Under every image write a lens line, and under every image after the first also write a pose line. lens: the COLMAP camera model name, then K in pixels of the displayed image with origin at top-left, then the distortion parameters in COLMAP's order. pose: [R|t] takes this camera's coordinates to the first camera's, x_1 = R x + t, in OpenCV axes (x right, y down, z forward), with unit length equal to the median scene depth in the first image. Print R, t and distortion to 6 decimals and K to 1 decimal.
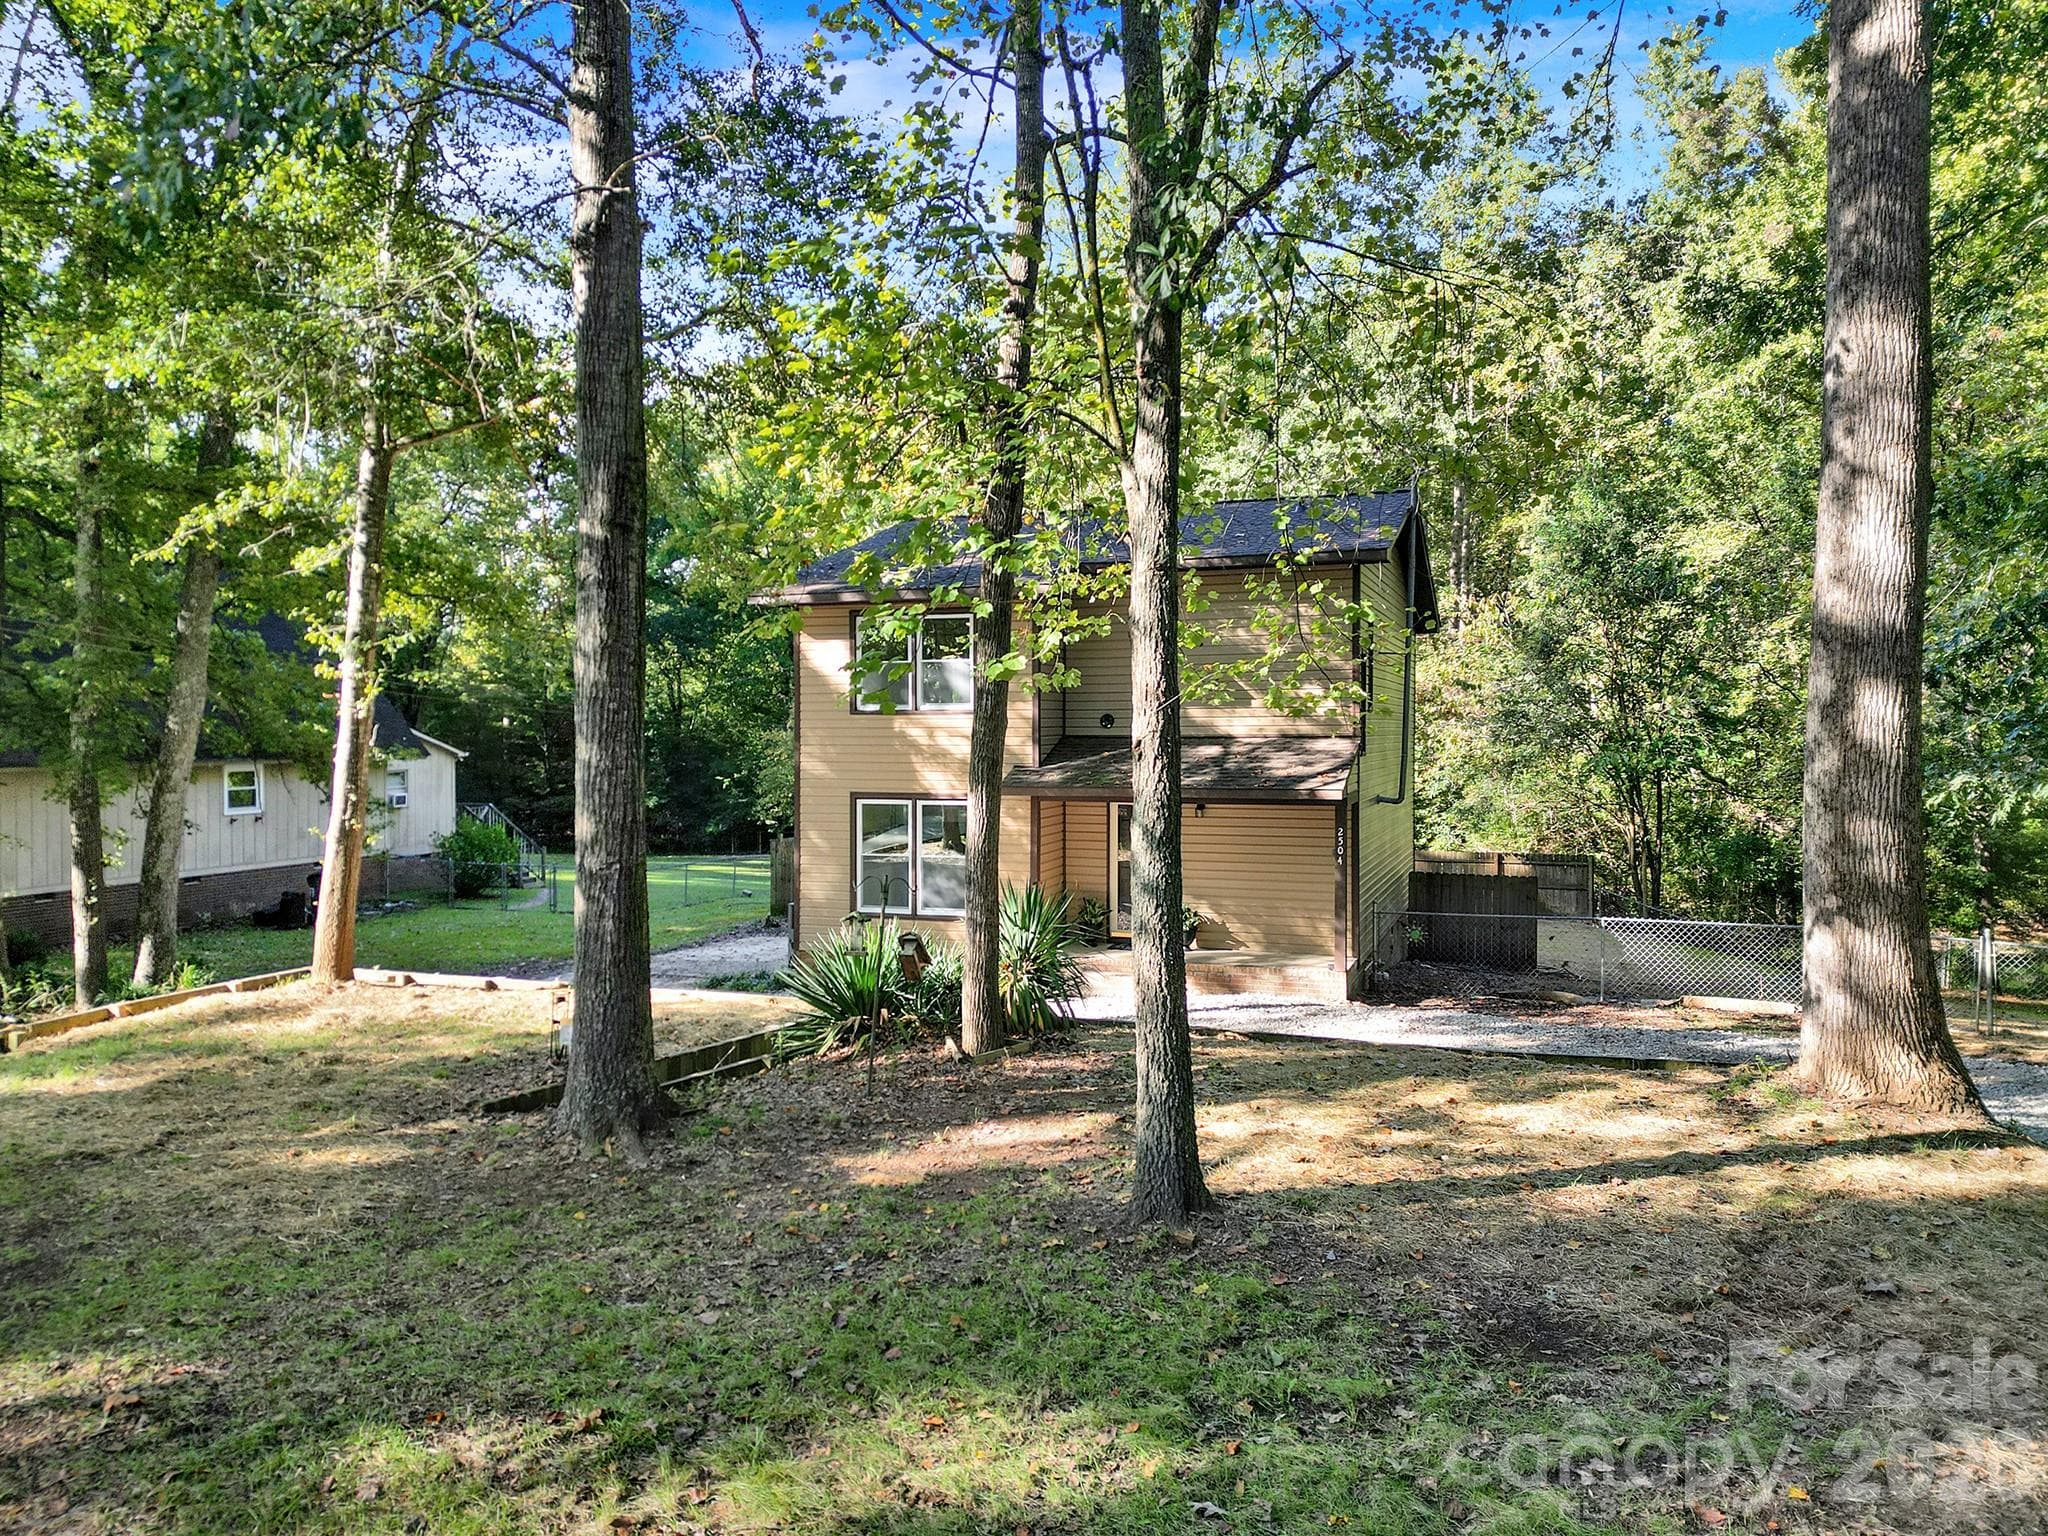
lens RADIAL K [[1409.7, 0, 1024.0], [0, 1409.7, 768.0], [0, 0, 1]] dist [0.039824, -0.000776]
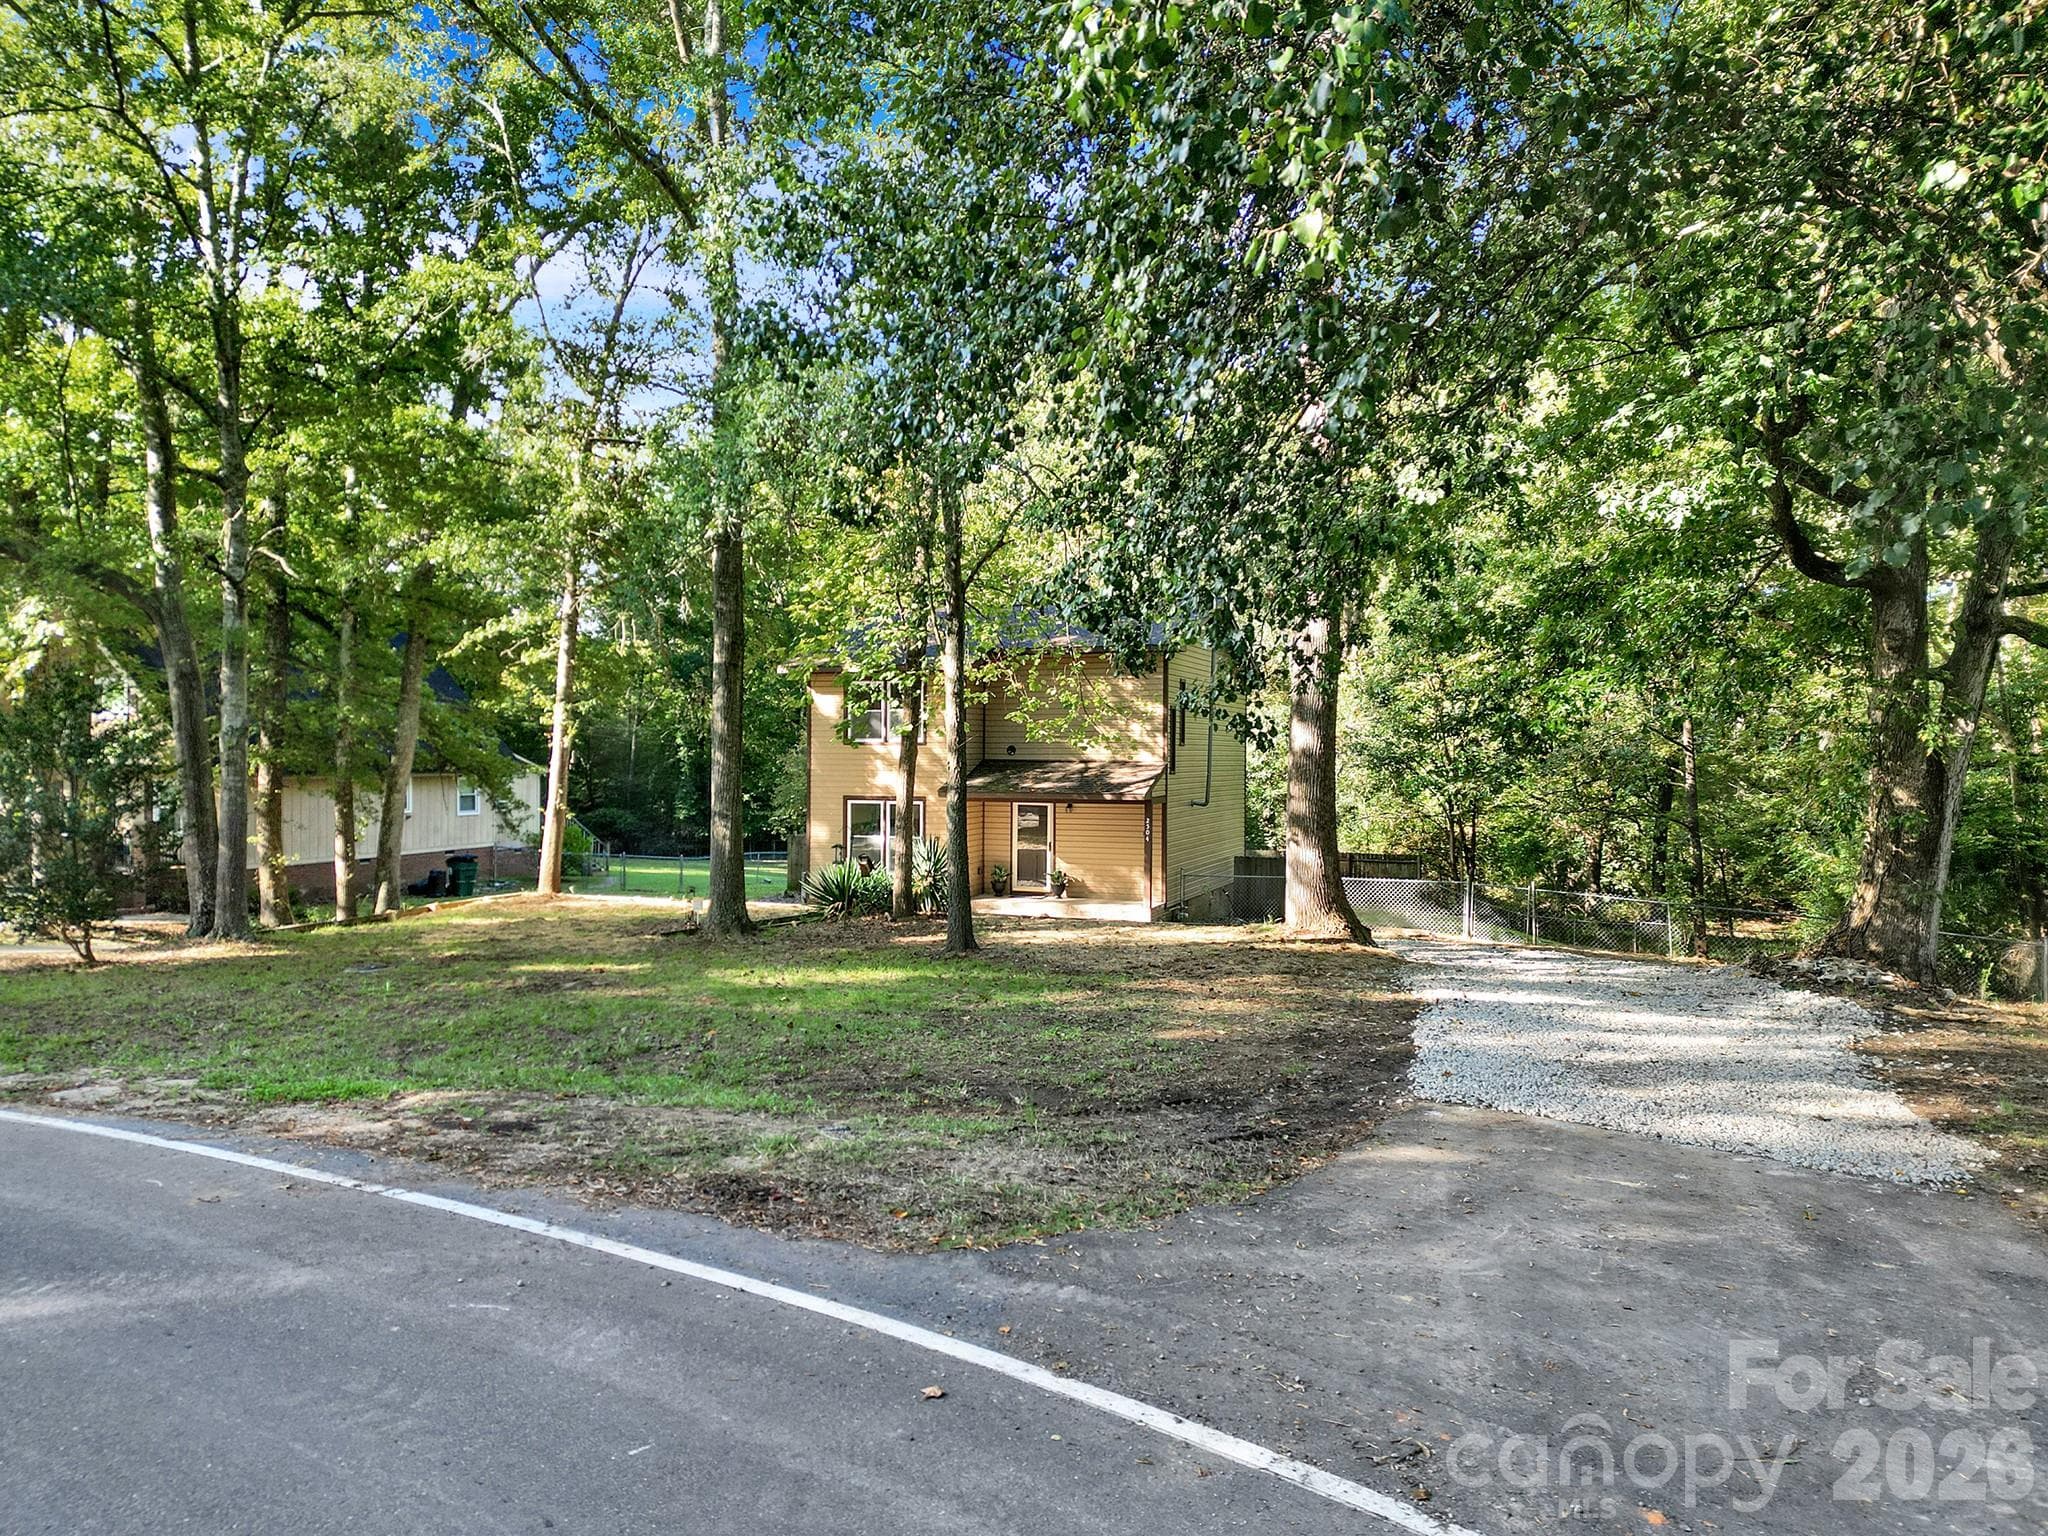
lens RADIAL K [[1427.4, 0, 1034.2], [0, 1427.4, 725.2], [0, 0, 1]] dist [0.040396, -0.003450]
pose [[0.999983, 0.005851, -0.000518, 0.086144], [-0.005869, 0.998858, -0.047407, 0.013527], [0.000240, 0.047410, 0.998876, -0.561202]]
